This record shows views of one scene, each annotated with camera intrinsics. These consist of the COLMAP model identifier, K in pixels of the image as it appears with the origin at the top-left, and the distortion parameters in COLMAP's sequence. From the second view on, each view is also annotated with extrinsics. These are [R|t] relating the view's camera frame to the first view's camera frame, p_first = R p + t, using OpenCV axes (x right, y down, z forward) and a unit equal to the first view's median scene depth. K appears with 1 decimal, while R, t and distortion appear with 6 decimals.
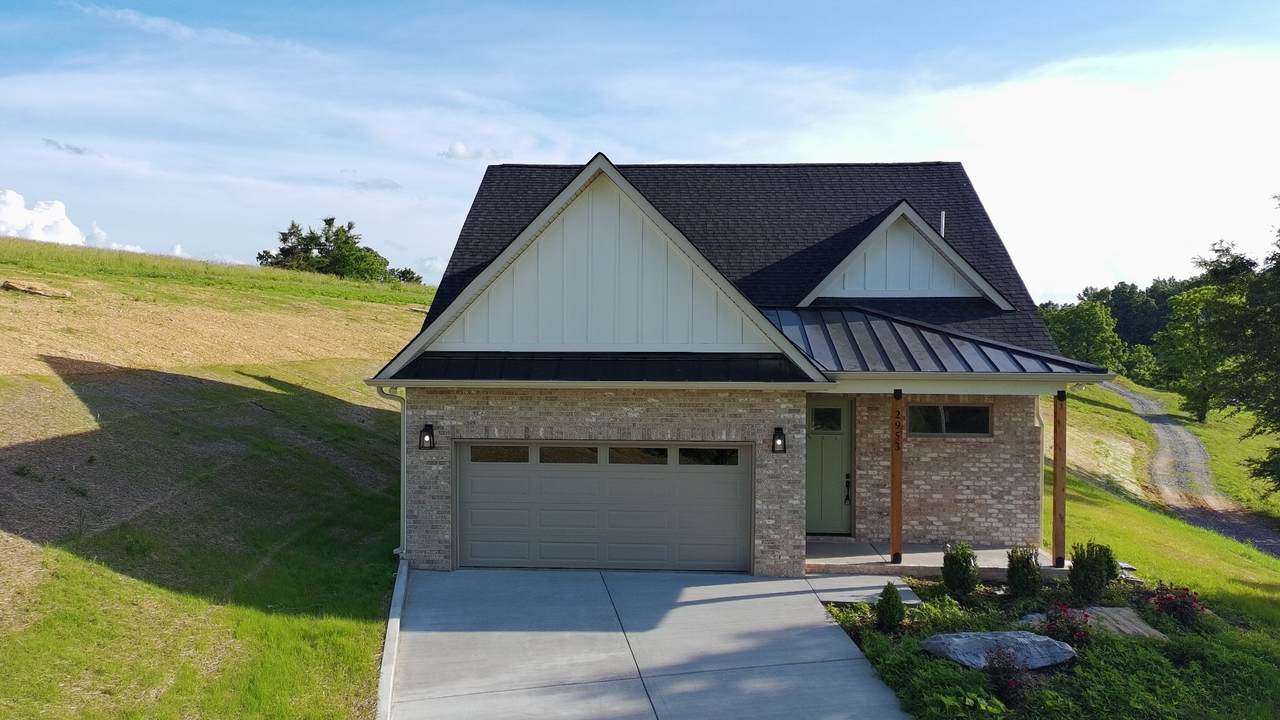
lens RADIAL K [[994.0, 0, 640.0], [0, 994.0, 360.0], [0, 0, 1]] dist [0.075918, -0.083823]
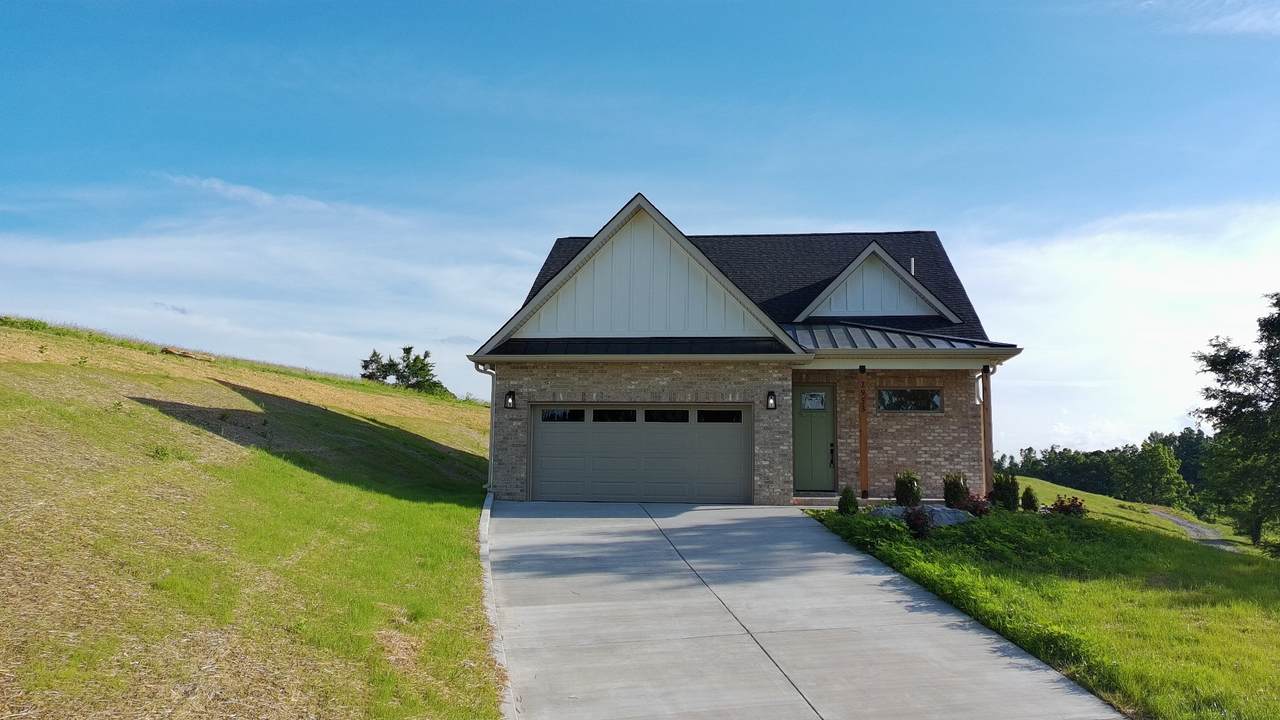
lens RADIAL K [[994.0, 0, 640.0], [0, 994.0, 360.0], [0, 0, 1]] dist [0.075918, -0.083823]
pose [[0.998178, 0.000224, -0.060337, 0.039949], [-0.009375, 0.988425, -0.151420, 0.208227], [0.059605, 0.151710, 0.986626, -0.302336]]
